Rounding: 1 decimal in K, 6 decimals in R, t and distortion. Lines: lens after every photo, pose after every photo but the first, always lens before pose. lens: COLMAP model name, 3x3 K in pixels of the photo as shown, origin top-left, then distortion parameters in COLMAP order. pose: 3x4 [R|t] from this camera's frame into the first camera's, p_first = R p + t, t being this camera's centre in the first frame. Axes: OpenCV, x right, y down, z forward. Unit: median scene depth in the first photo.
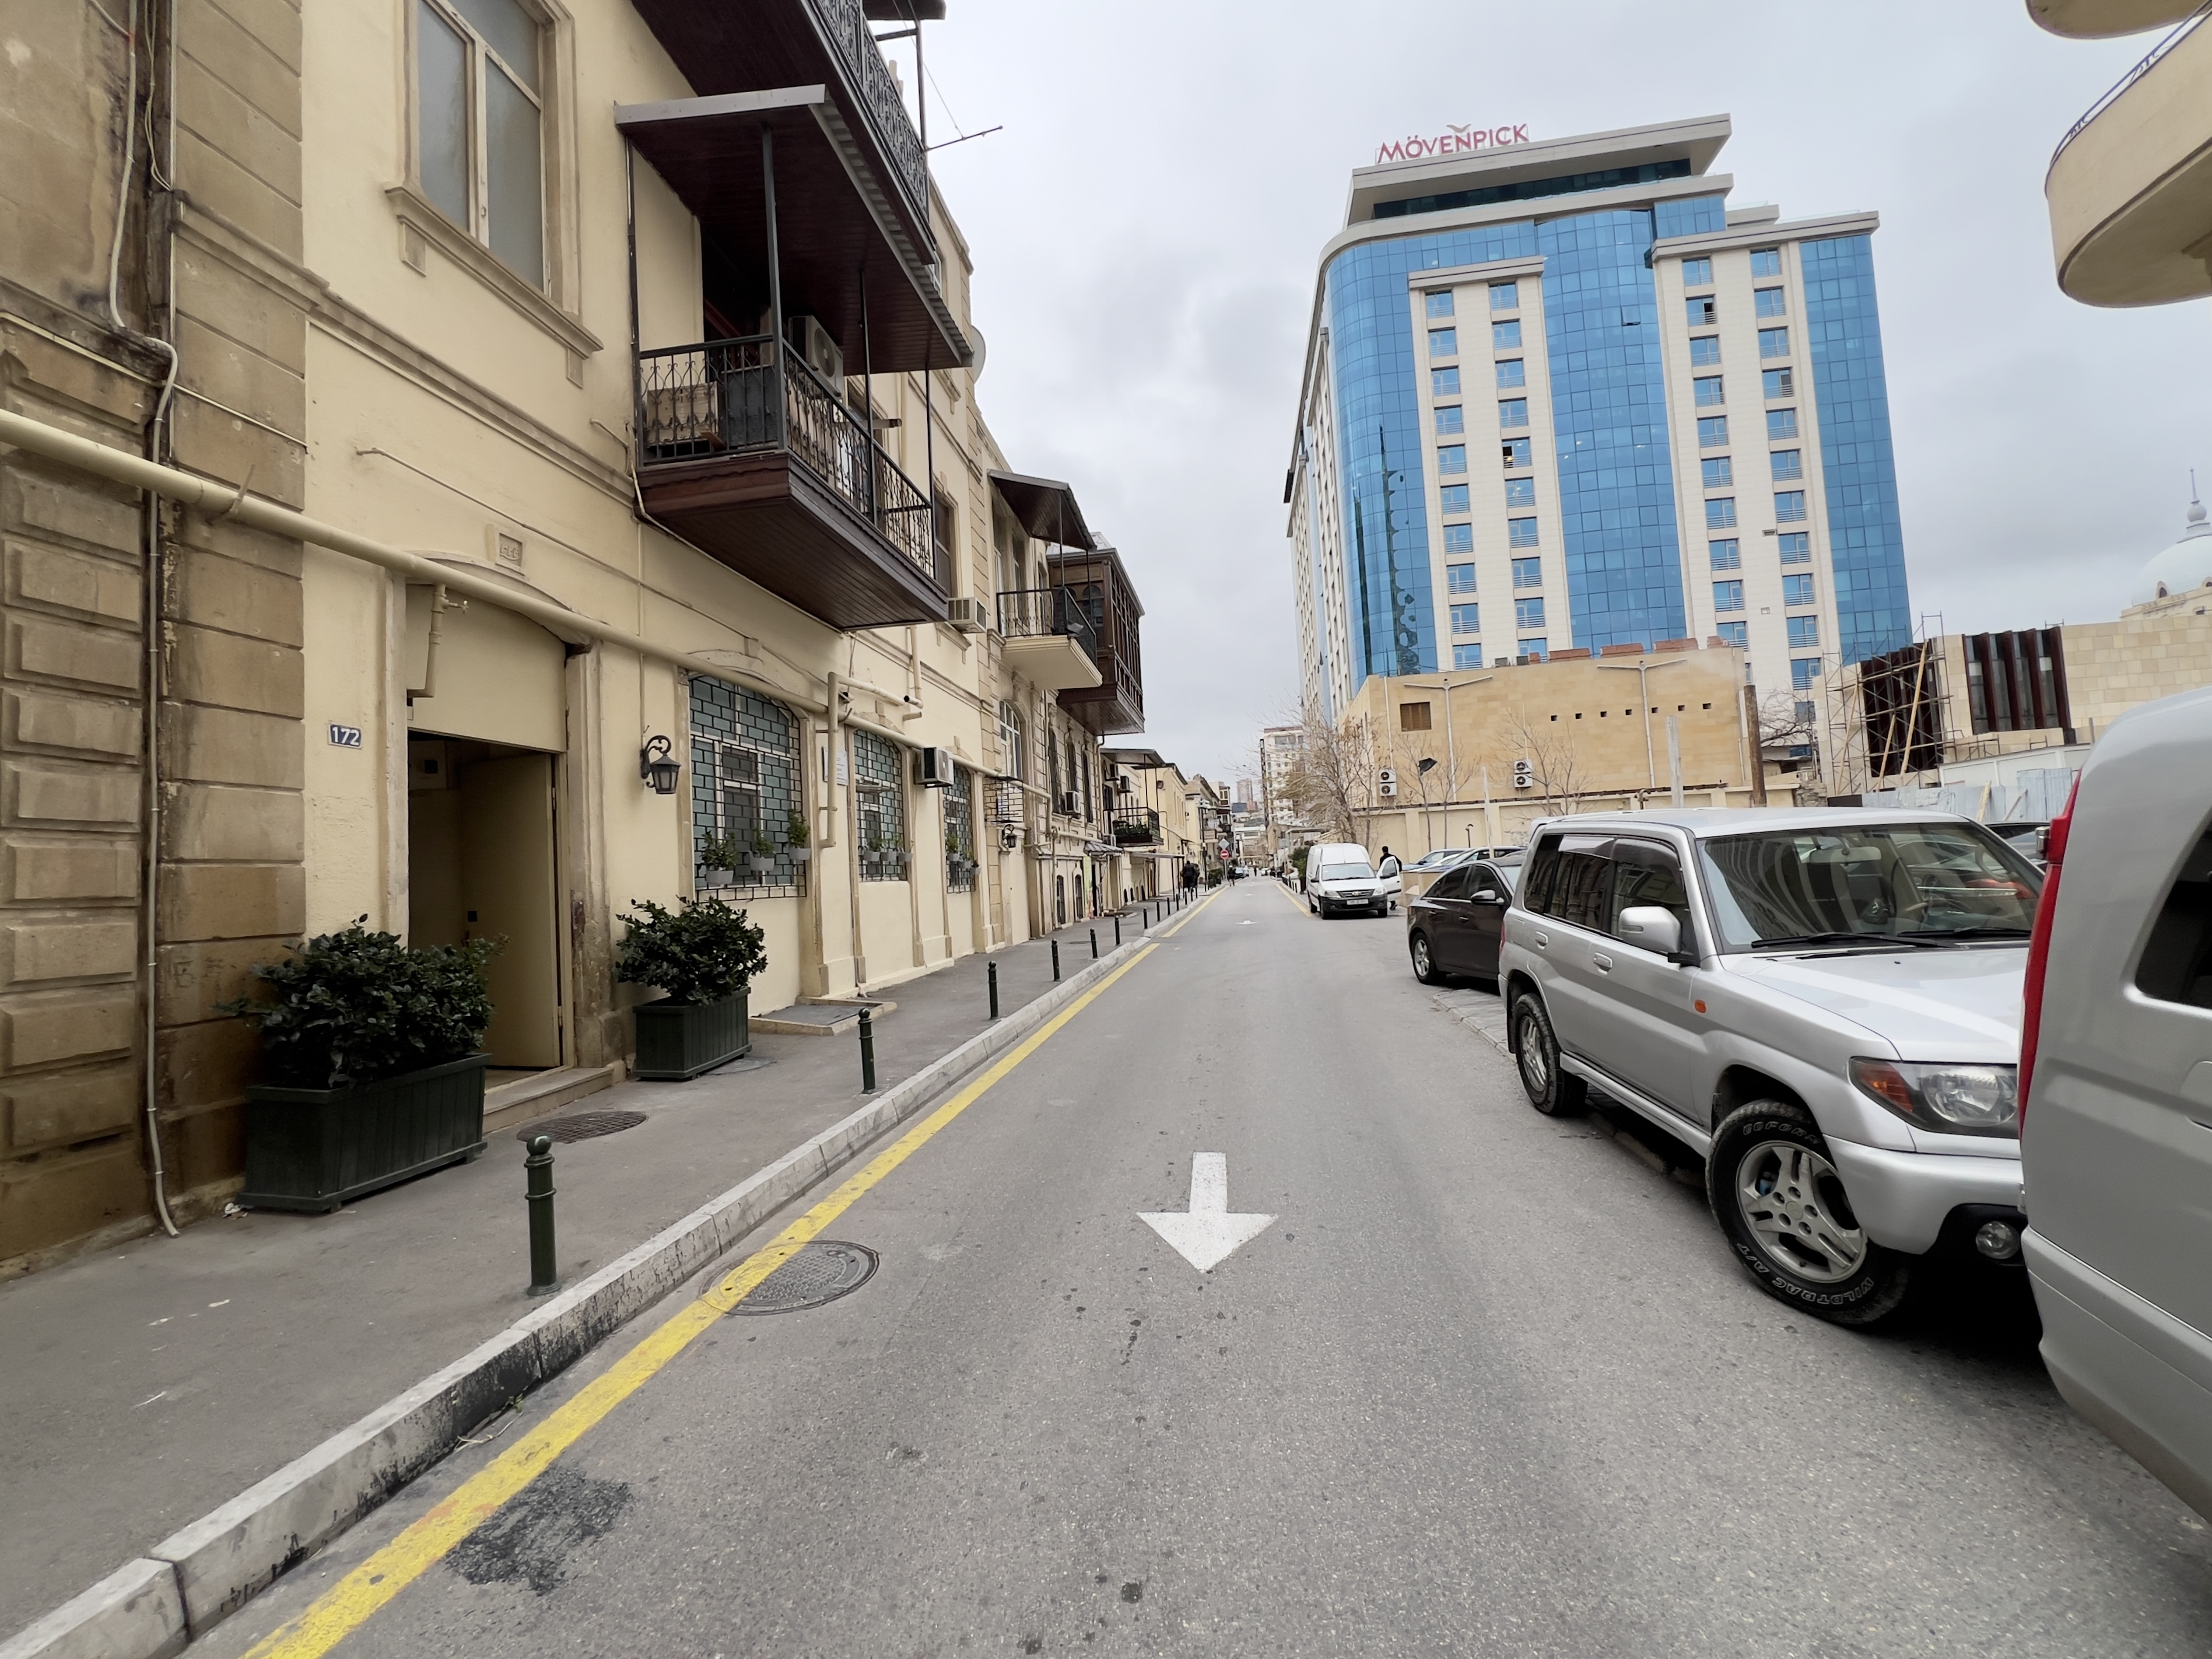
lens RADIAL K [[978.8, 0, 1106.0], [0, 978.8, 829.5], [0, 0, 1]] dist [-0.001961, -0.000187]
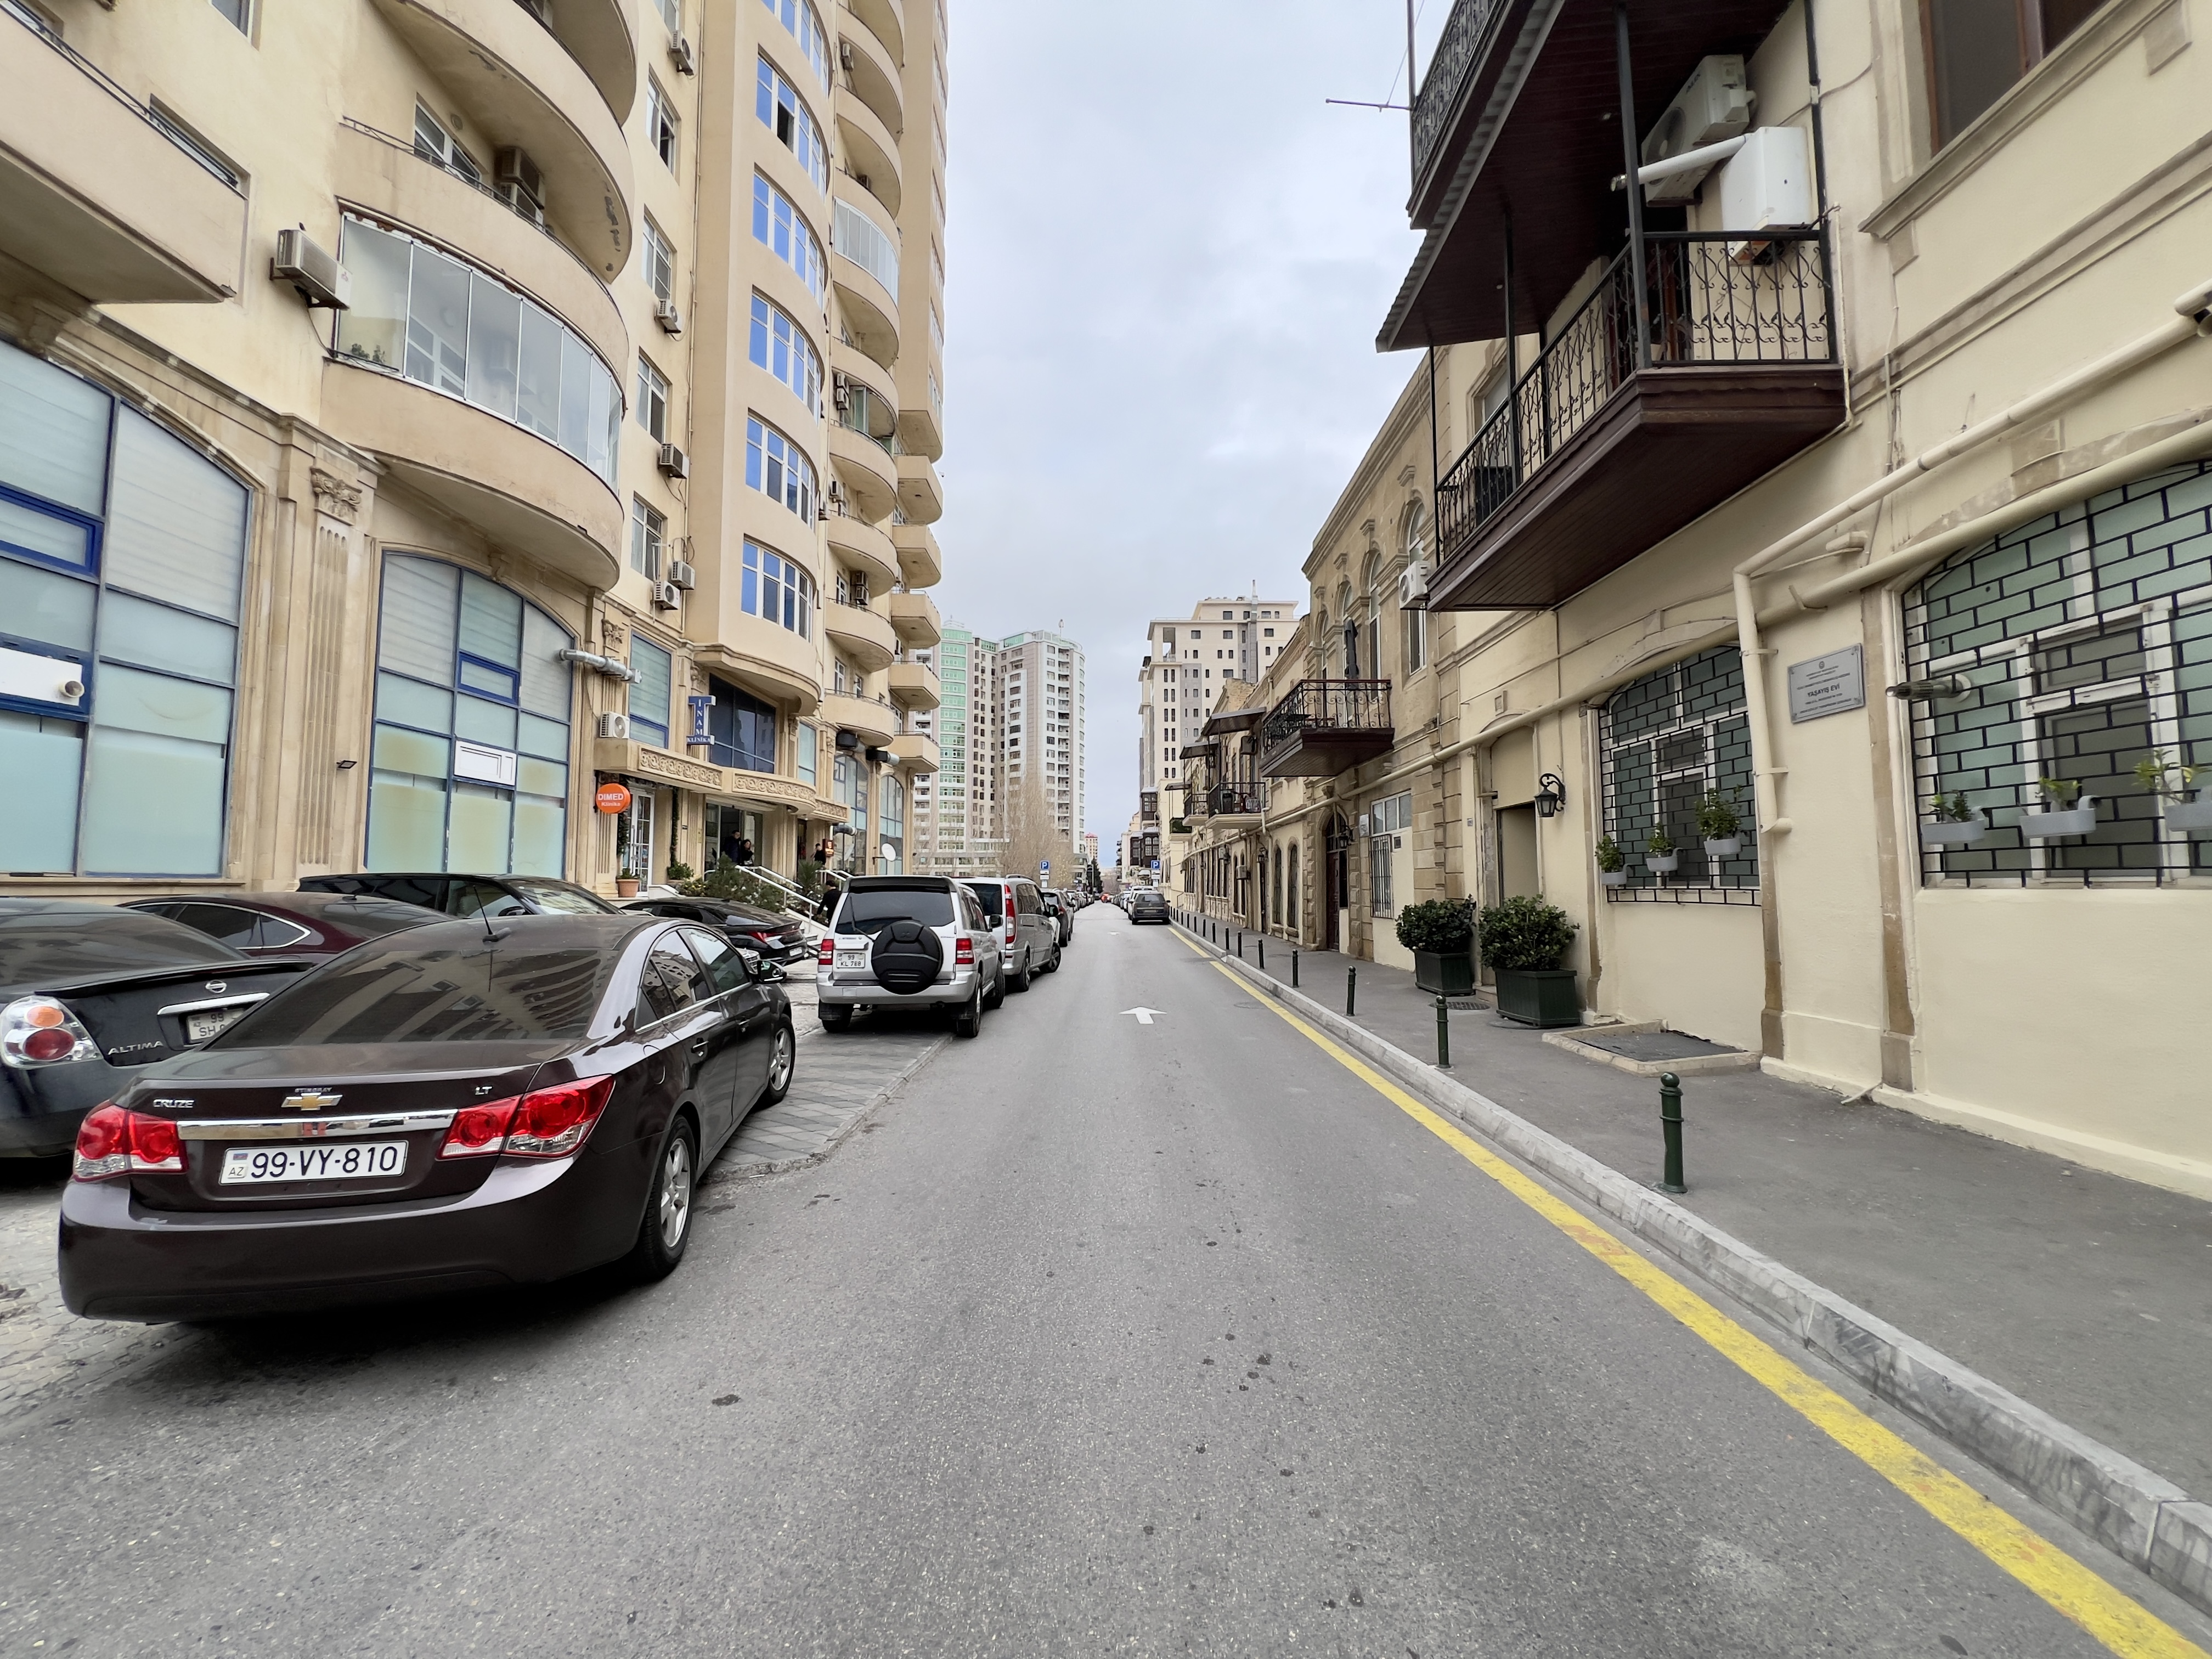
lens RADIAL K [[978.6, 0, 1106.0], [0, 978.6, 829.5], [0, 0, 1]] dist [-0.001961, -0.000187]
pose [[-0.989124, 0.032863, -0.143368, 0.342242], [0.047123, 0.994146, -0.097225, 0.083773], [0.139334, -0.102923, -0.984882, 2.266189]]
